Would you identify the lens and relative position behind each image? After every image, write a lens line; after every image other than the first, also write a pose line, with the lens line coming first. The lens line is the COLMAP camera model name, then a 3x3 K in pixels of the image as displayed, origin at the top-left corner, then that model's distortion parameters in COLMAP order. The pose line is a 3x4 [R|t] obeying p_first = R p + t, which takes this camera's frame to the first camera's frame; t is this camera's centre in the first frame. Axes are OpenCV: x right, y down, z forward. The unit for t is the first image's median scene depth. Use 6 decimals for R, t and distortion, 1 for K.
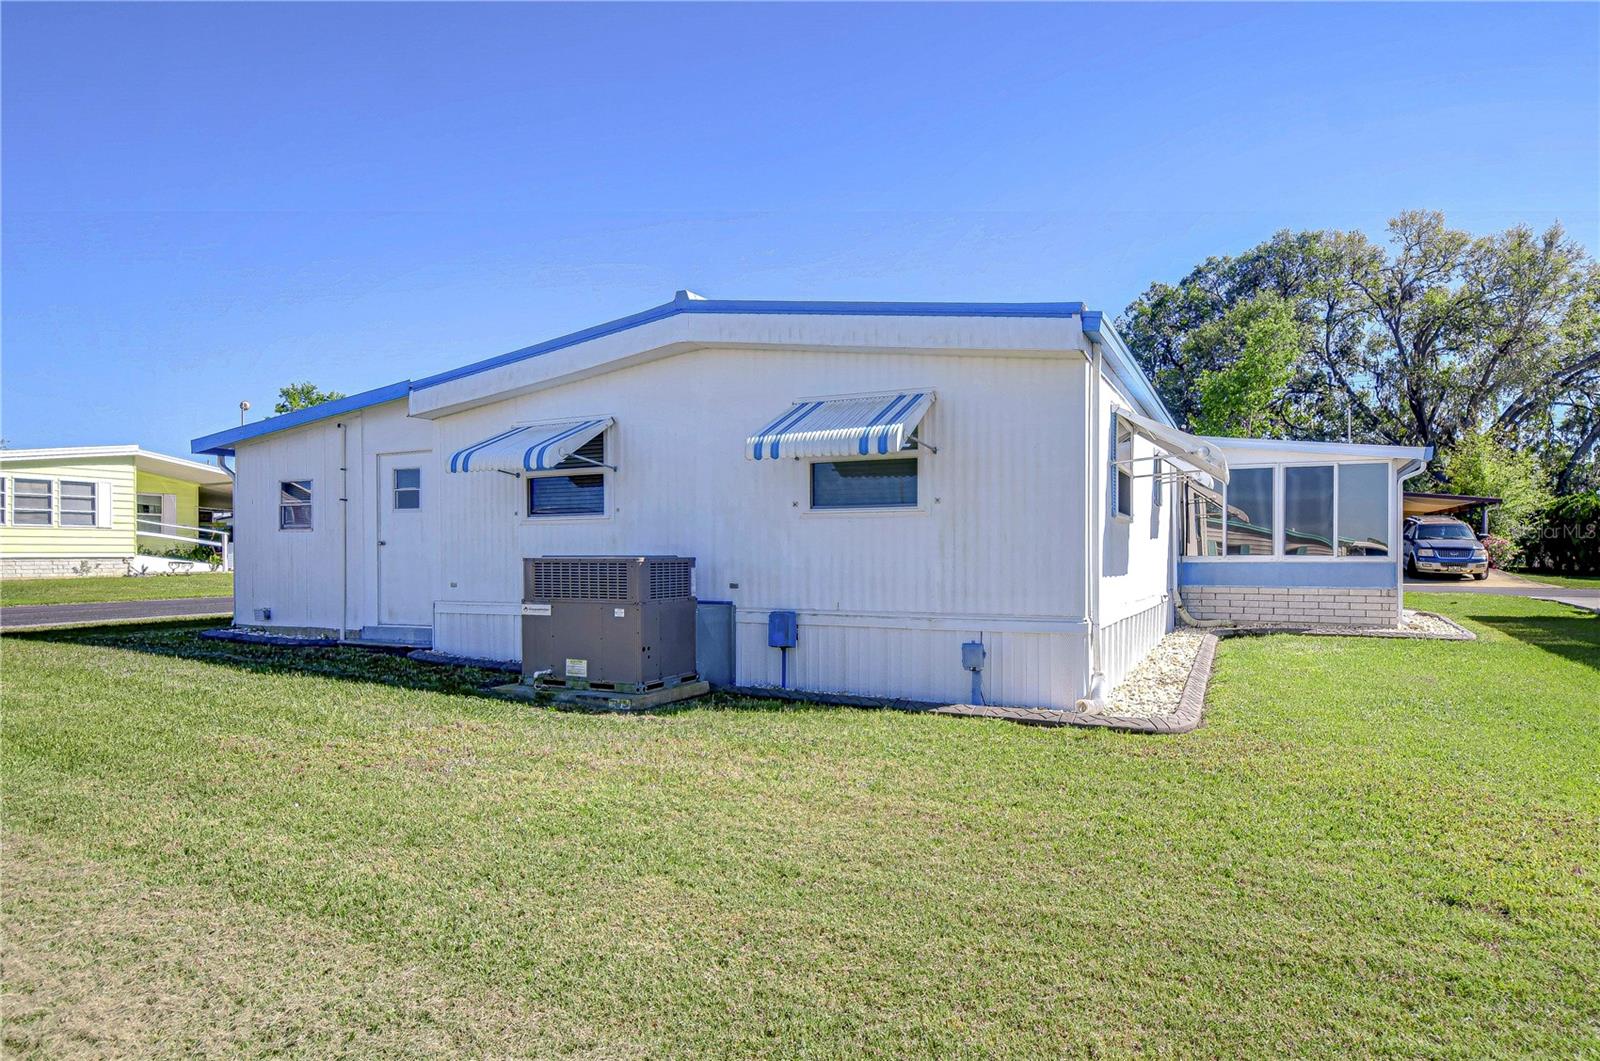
lens RADIAL K [[933.4, 0, 799.1], [0, 933.4, 570.4], [0, 0, 1]] dist [-0.010818, 0.002342]
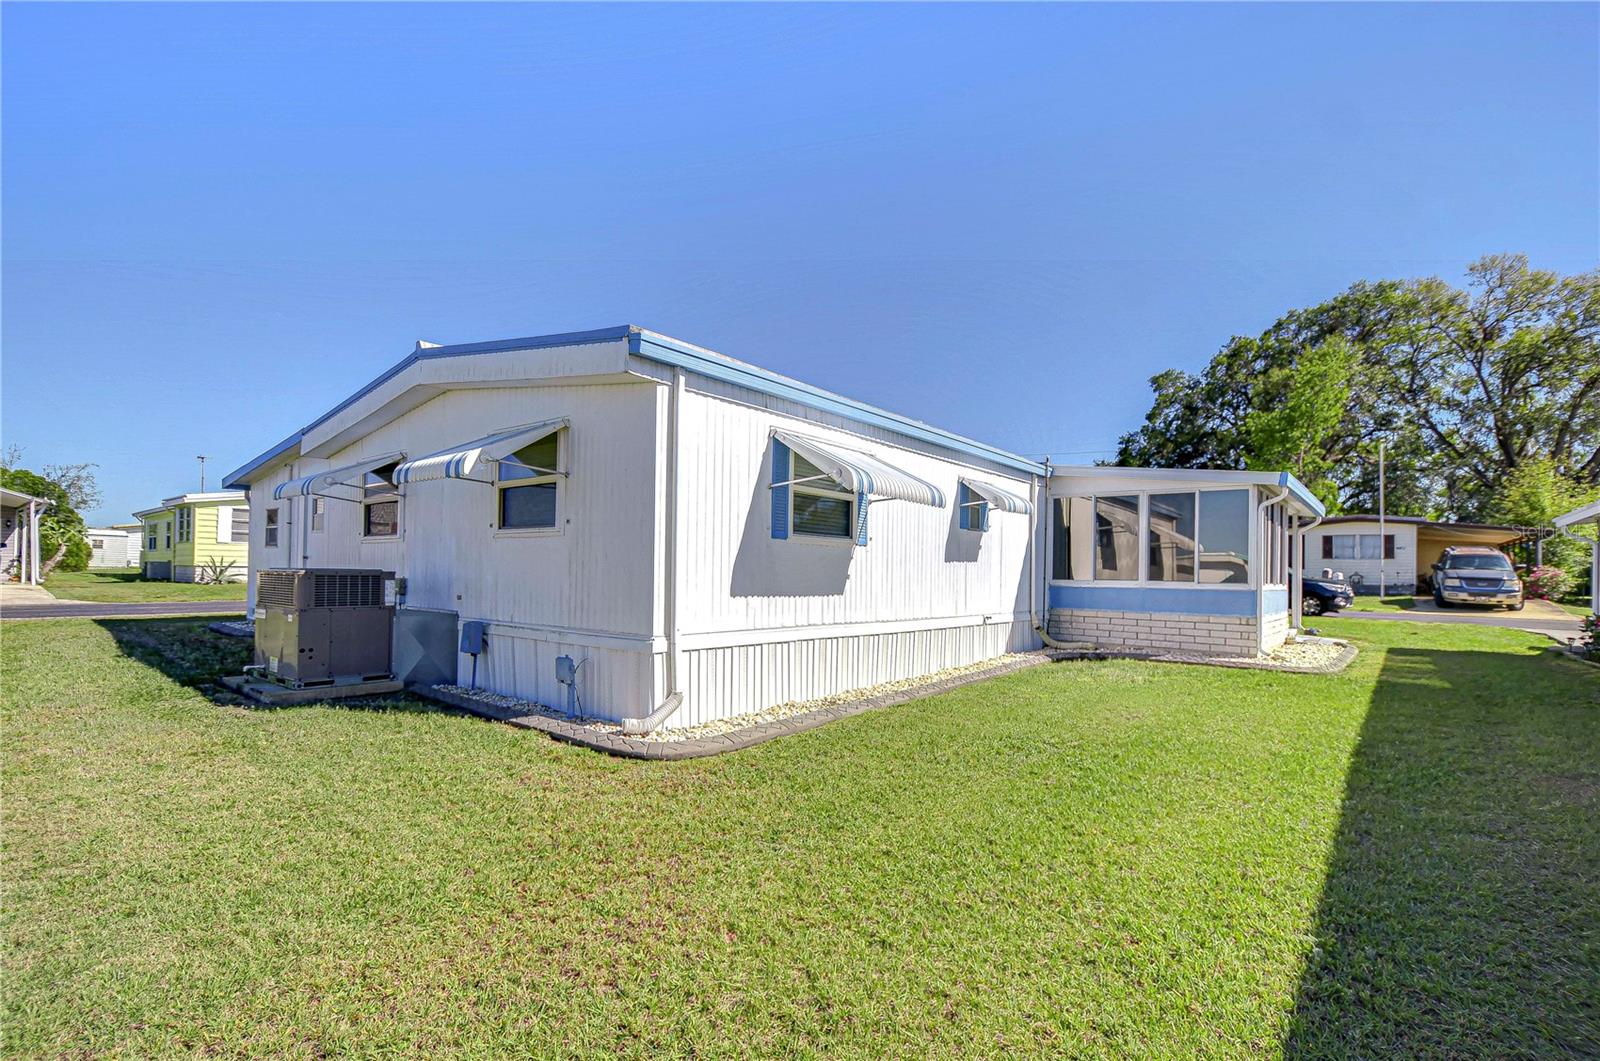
lens RADIAL K [[744.4, 0, 790.7], [0, 744.4, 568.0], [0, 0, 1]] dist [0.001002, -0.010098]
pose [[0.975855, 0.015459, -0.217870, 0.306811], [-0.020744, 0.999543, -0.021990, -0.004318], [0.217430, 0.025978, 0.975730, 0.120369]]
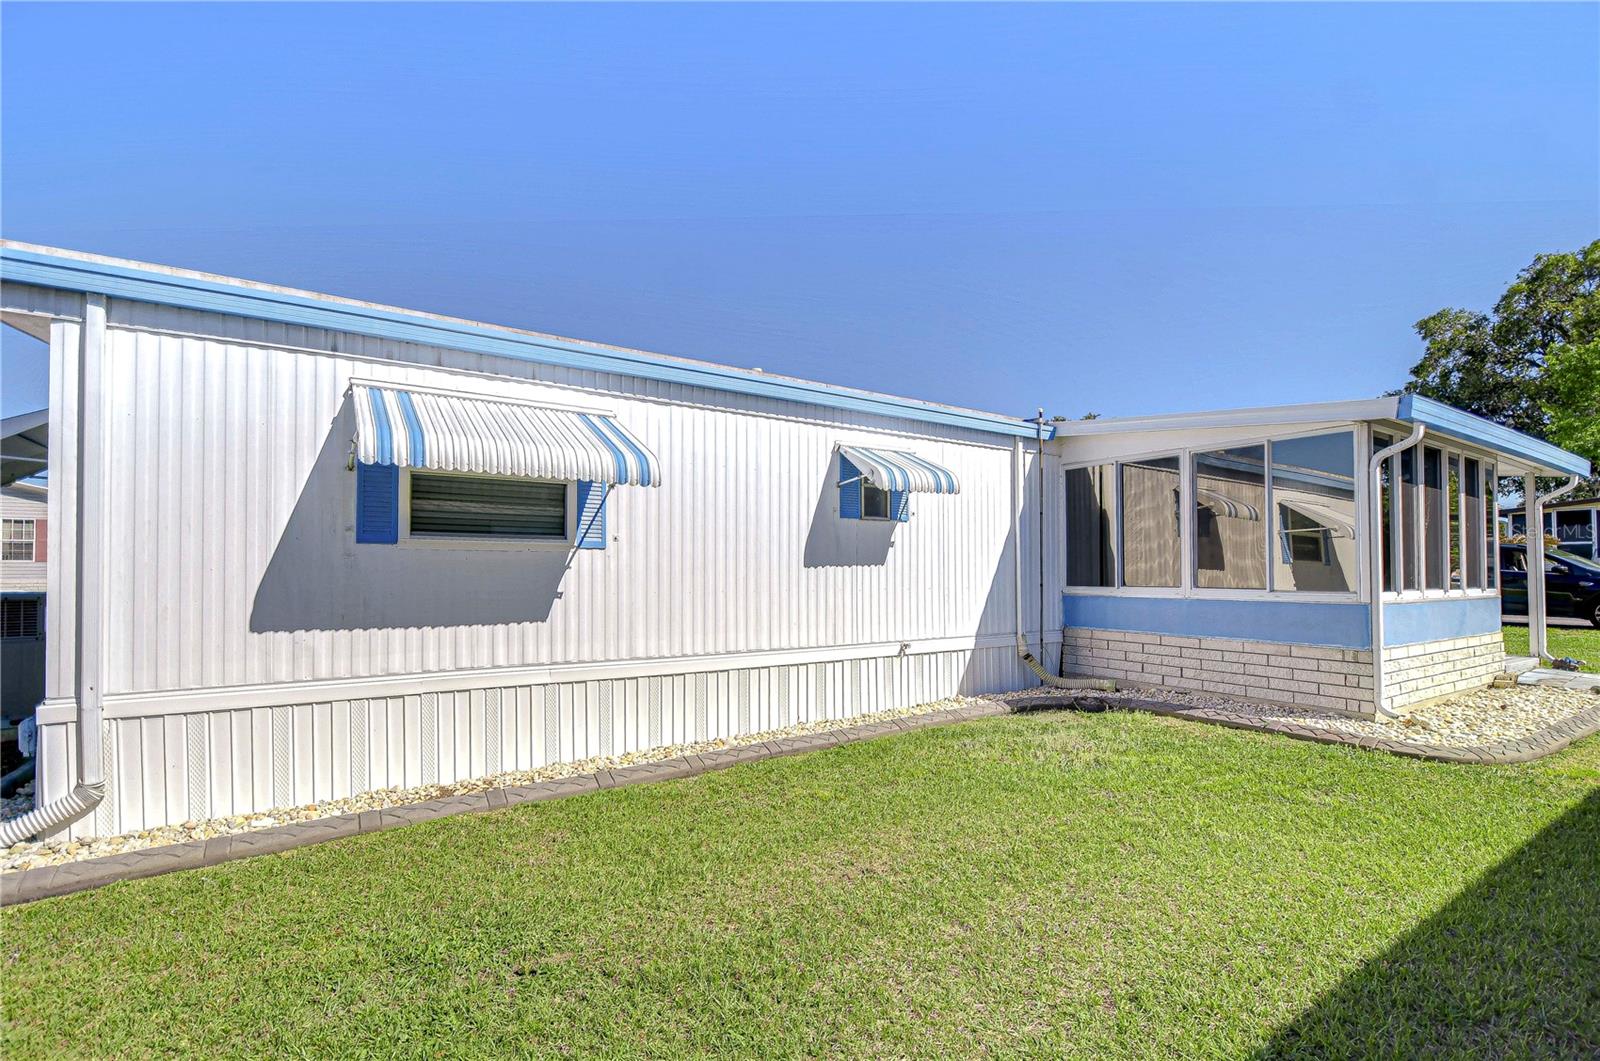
lens RADIAL K [[730.8, 0, 776.5], [0, 730.8, 555.0], [0, 0, 1]] dist [-0.001634, -0.001210]
pose [[0.868056, -0.010388, -0.496358, 0.502084], [-0.007755, 0.999375, -0.034476, -0.018743], [0.496406, 0.033776, 0.867433, 0.392464]]
